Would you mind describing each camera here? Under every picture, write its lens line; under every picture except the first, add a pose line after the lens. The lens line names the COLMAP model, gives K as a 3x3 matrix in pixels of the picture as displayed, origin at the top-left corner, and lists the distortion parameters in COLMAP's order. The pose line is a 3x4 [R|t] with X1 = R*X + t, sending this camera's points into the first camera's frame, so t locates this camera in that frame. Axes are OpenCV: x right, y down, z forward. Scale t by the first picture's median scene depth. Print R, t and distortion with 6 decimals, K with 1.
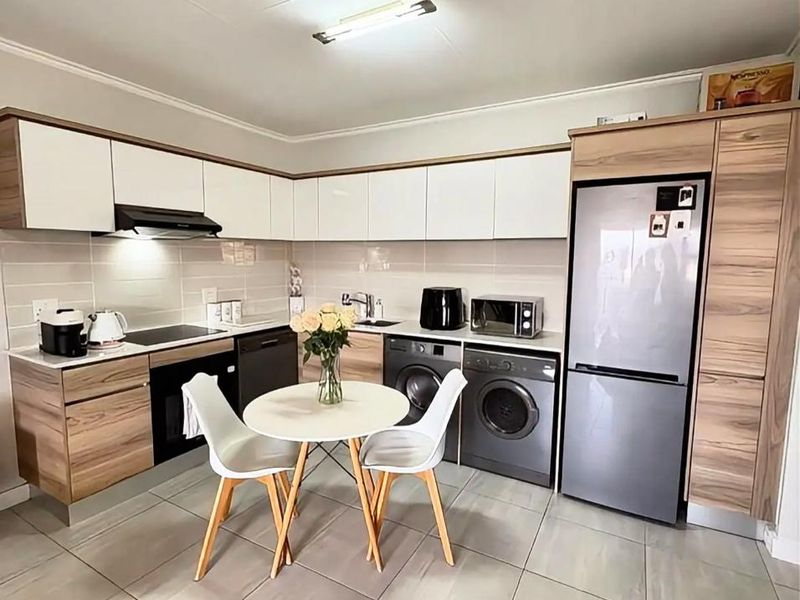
lens RADIAL K [[425.1, 0, 400.4], [0, 425.1, 297.8], [0, 0, 1]] dist [-0.011699, 0.001961]
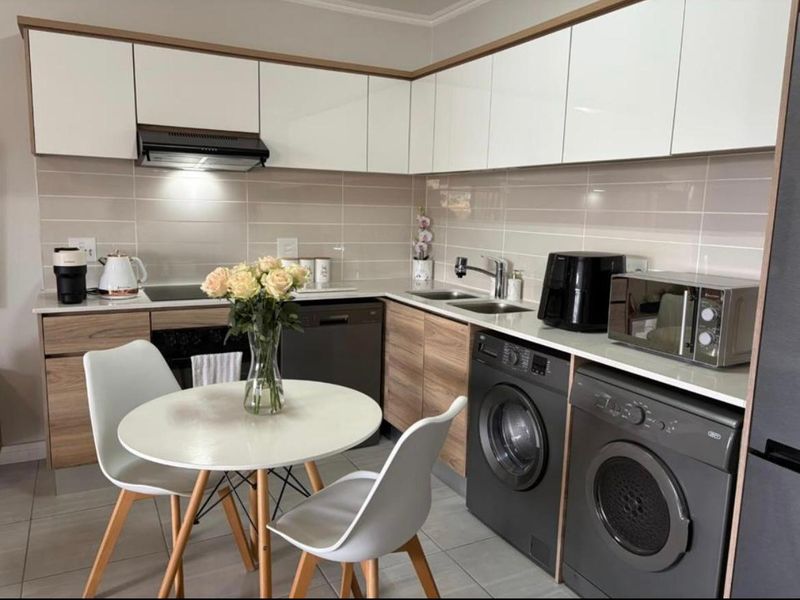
lens RADIAL K [[599.5, 0, 399.5], [0, 599.5, 301.4], [0, 0, 1]] dist [0.026060, -0.007909]
pose [[0.840663, 0.096267, -0.532934, 0.337886], [-0.071852, 0.995201, 0.066427, 0.003762], [0.536772, -0.017551, 0.843545, 0.245576]]
